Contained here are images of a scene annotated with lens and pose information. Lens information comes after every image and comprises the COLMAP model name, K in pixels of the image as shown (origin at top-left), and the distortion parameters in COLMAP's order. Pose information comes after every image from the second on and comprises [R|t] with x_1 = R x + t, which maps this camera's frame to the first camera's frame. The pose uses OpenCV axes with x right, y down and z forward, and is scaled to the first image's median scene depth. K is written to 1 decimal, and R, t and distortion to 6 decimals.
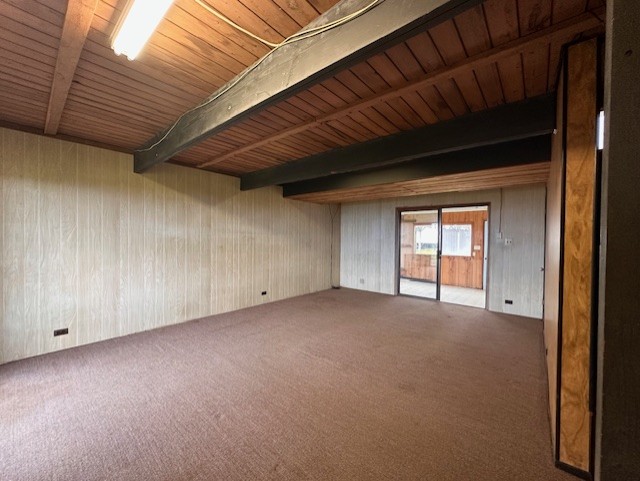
lens RADIAL K [[256.2, 0, 320.0], [0, 256.2, 240.5], [0, 0, 1]] dist [-0.000755, -0.000010]
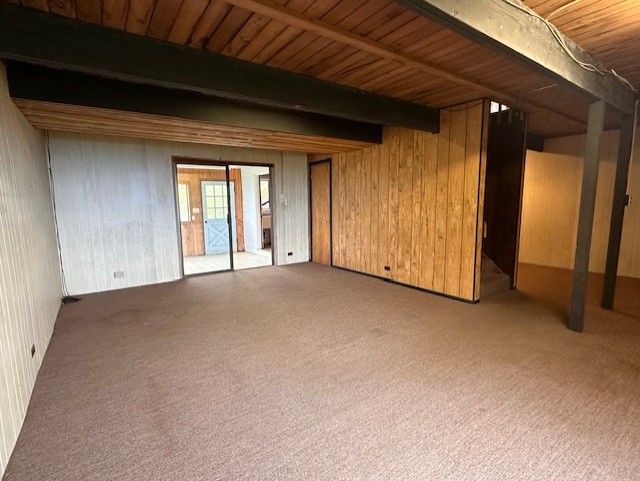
lens RADIAL K [[316.4, 0, 320.0], [0, 316.4, 240.5], [0, 0, 1]] dist [-0.000859, -0.000078]
pose [[0.245345, -0.138384, 0.959508, -0.547682], [0.027507, 0.990354, 0.135799, -0.009728], [-0.969045, -0.006924, 0.246785, 0.474697]]
